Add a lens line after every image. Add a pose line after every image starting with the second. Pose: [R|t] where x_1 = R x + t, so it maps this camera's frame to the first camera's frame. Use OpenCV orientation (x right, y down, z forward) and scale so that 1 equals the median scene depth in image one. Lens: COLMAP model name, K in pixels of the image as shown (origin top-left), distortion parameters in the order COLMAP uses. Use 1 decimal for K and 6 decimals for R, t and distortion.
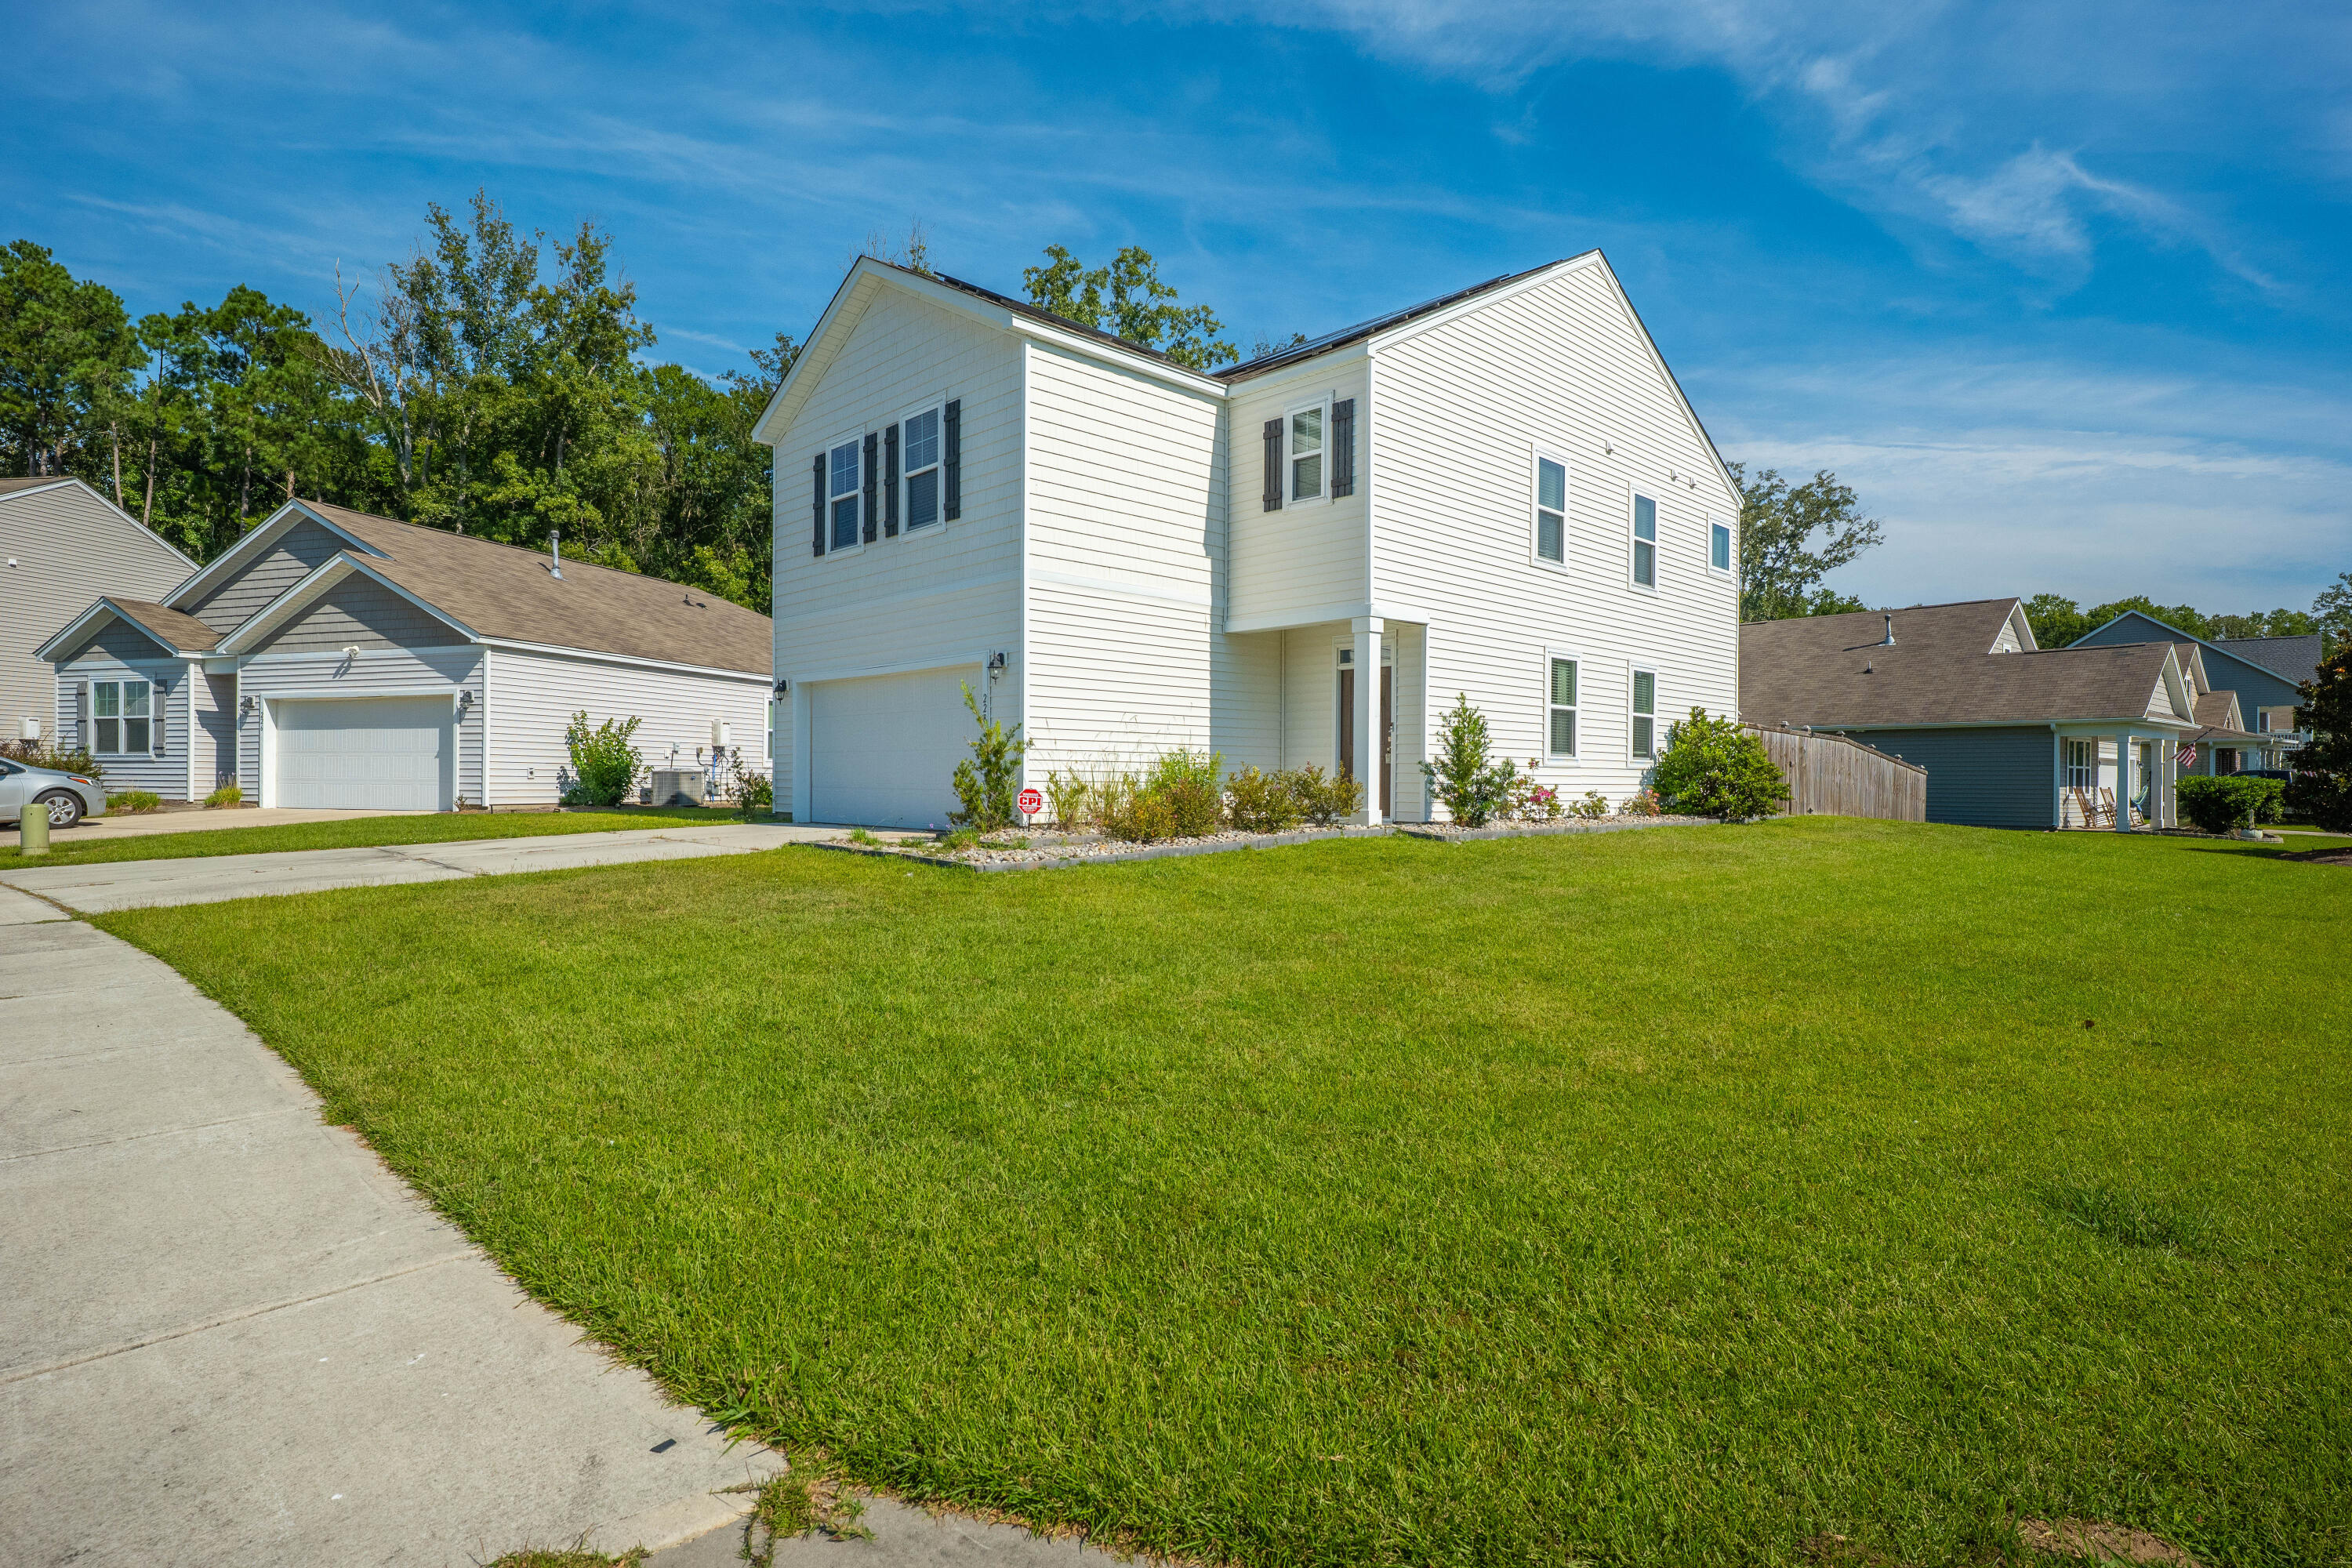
lens RADIAL K [[1191.5, 0, 1176.0], [0, 1191.5, 784.0], [0, 0, 1]] dist [0.003514, 0.000525]
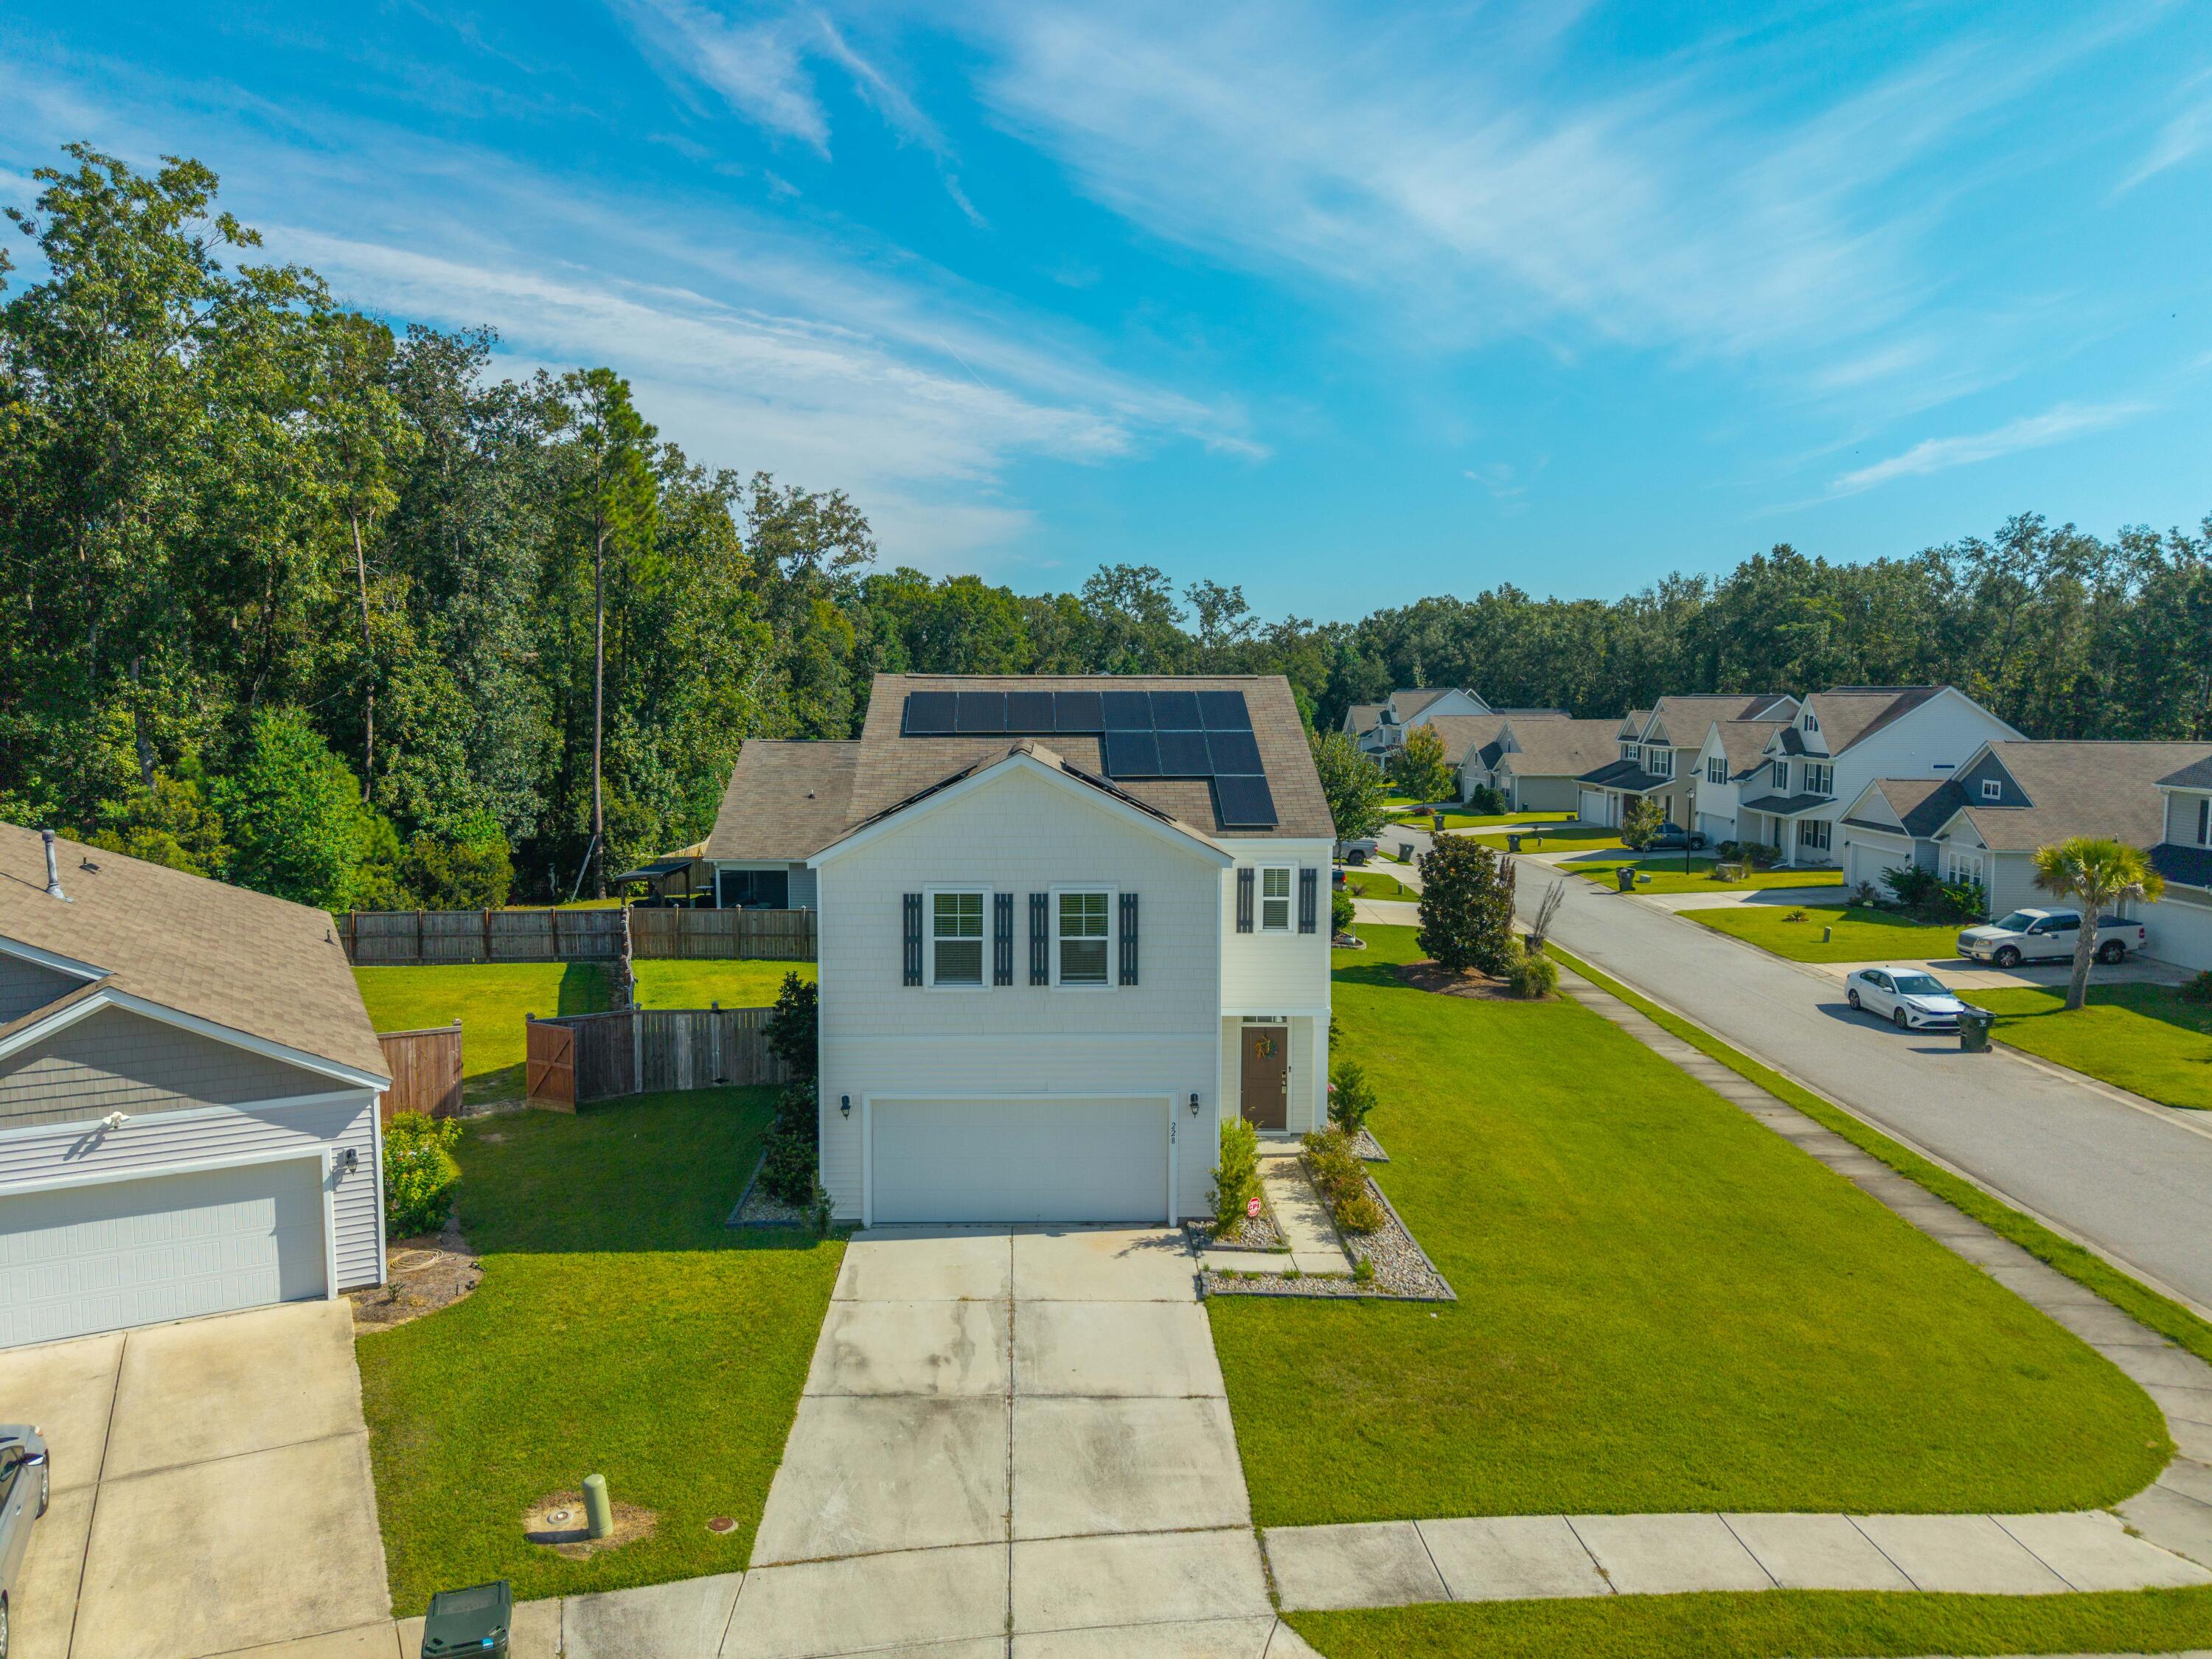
lens RADIAL K [[1516.4, 0, 1056.0], [0, 1516.4, 822.9], [0, 0, 1]] dist [0.048248, -0.052012]
pose [[0.688175, -0.067389, 0.722408, -1.259548], [0.005886, 0.996163, 0.087319, -0.482881], [-0.725520, -0.055839, 0.685932, -0.037469]]
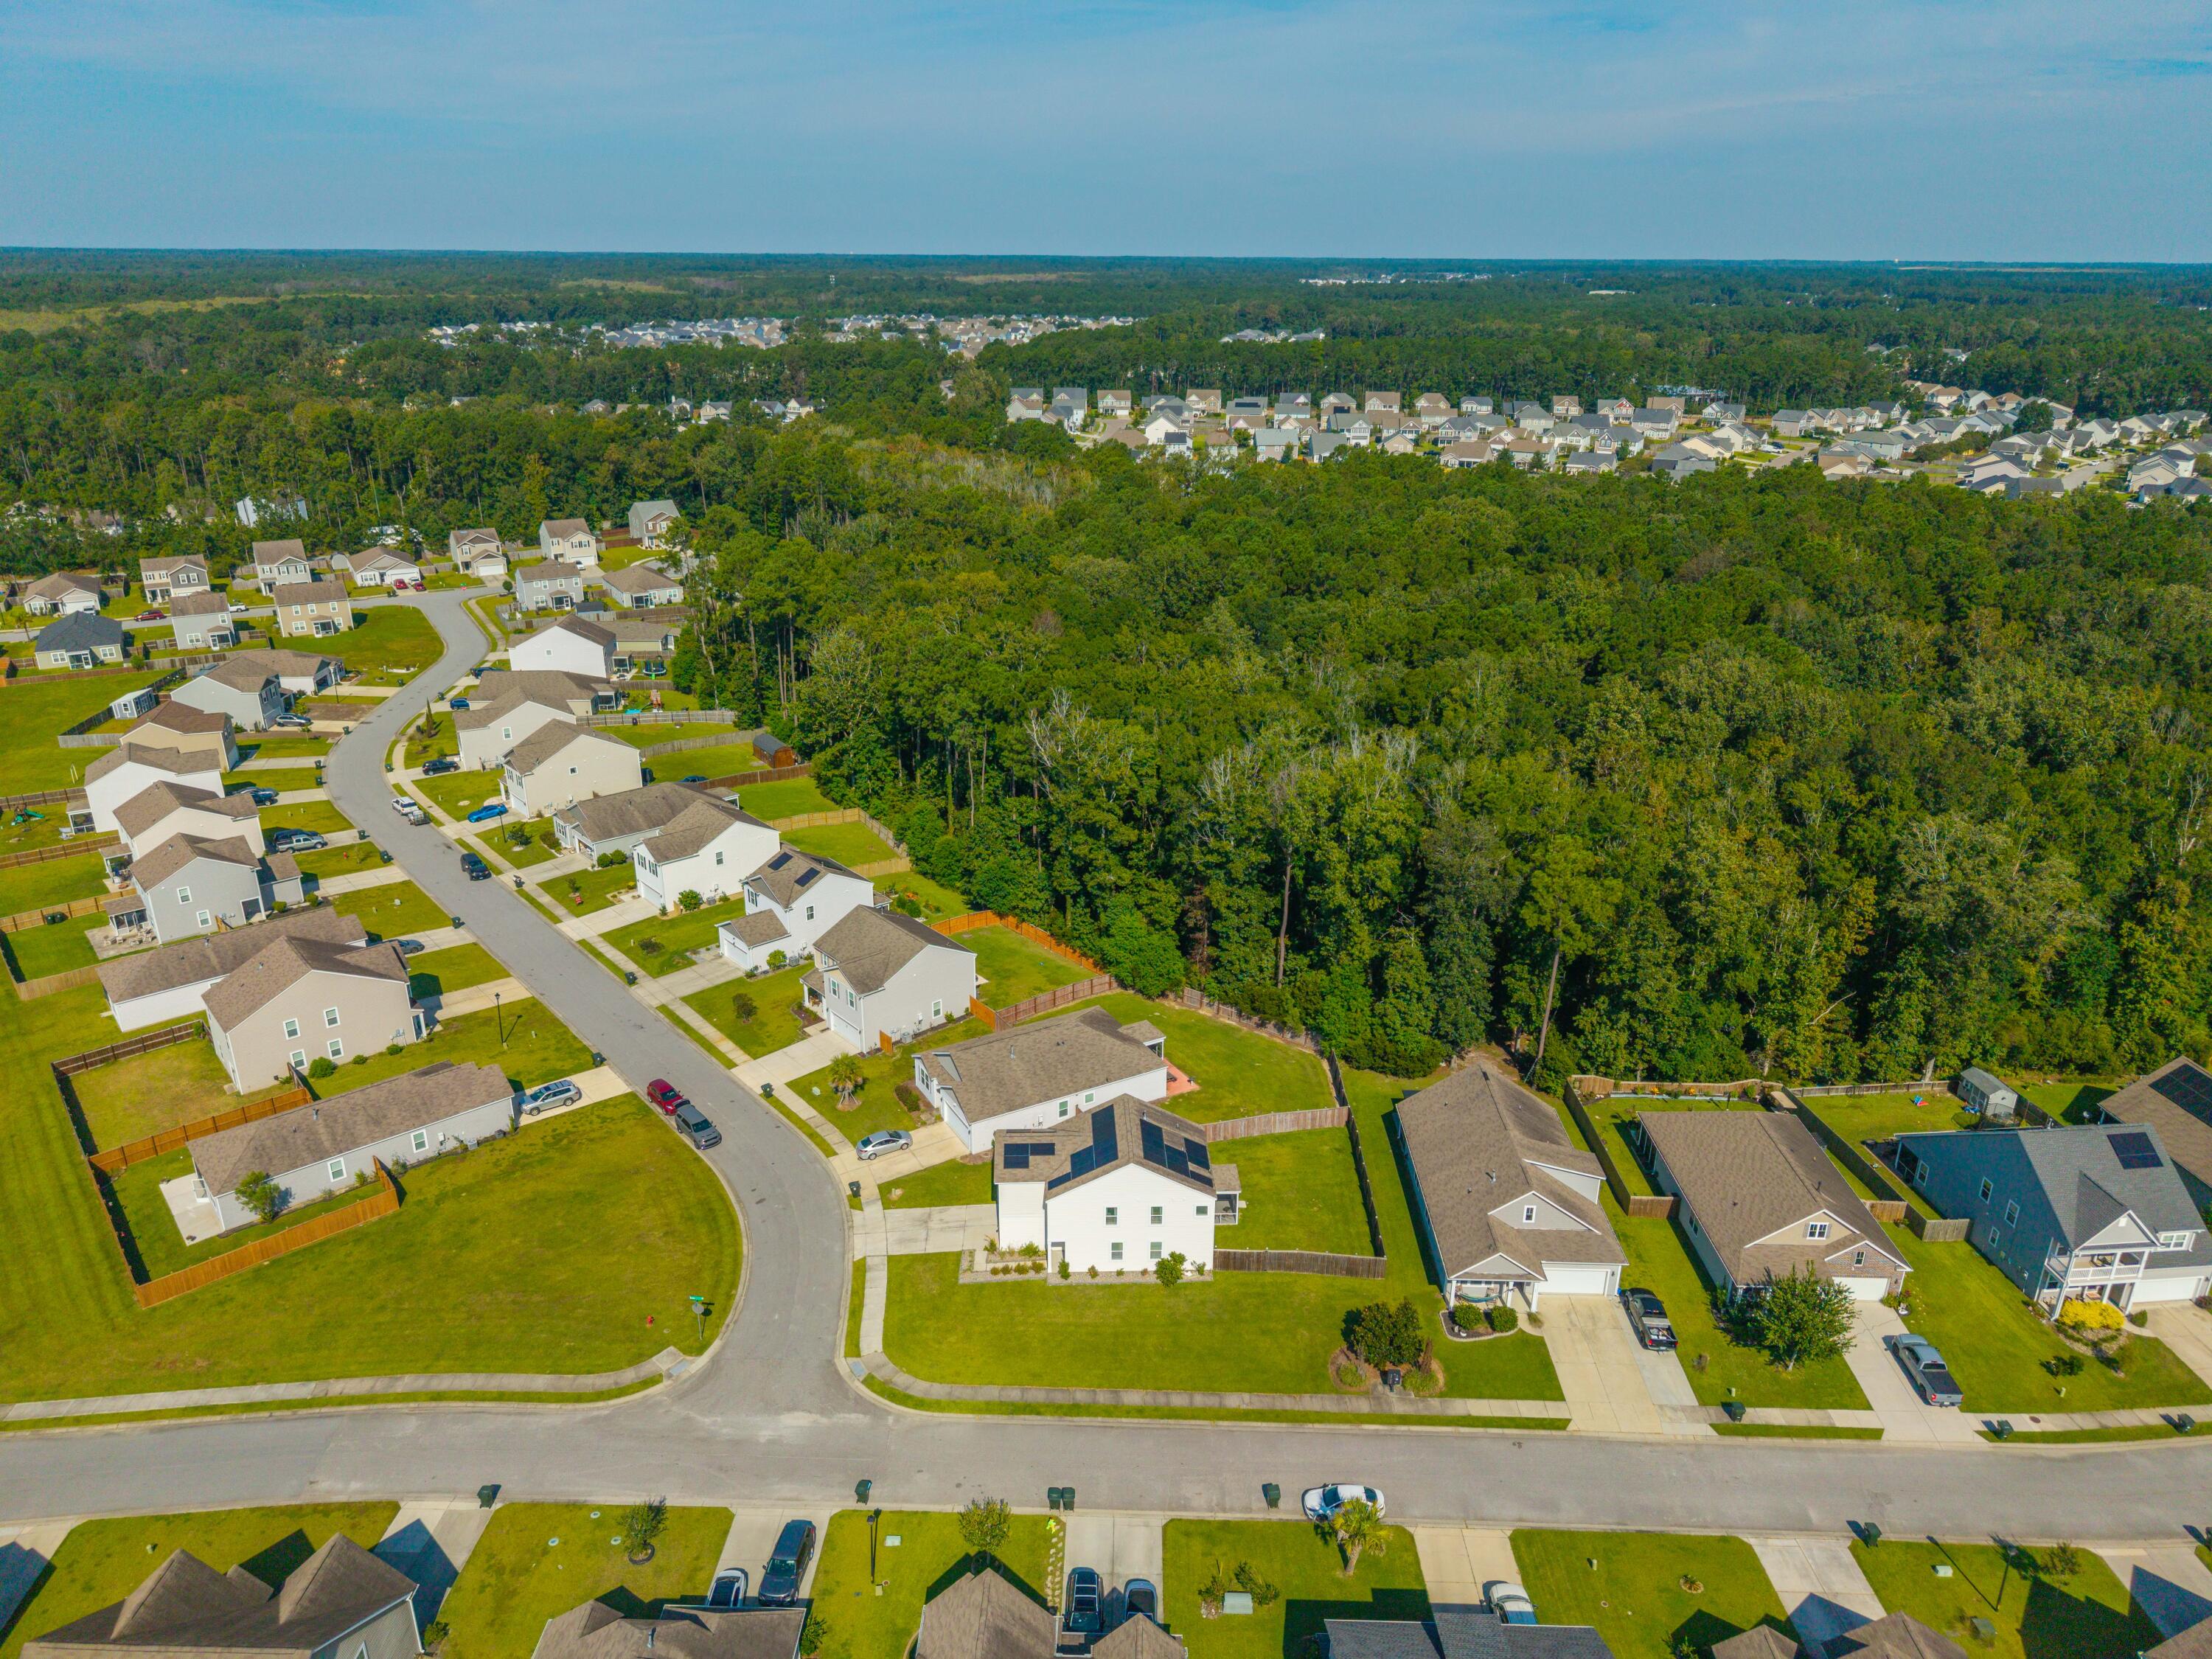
lens RADIAL K [[1503.9, 0, 1105.5], [0, 1503.9, 784.5], [0, 0, 1]] dist [0.021184, -0.021504]
pose [[0.741915, 0.221346, -0.632904, 3.885584], [-0.006879, 0.946401, 0.322922, -3.967392], [0.670458, -0.235227, 0.703672, -2.941172]]
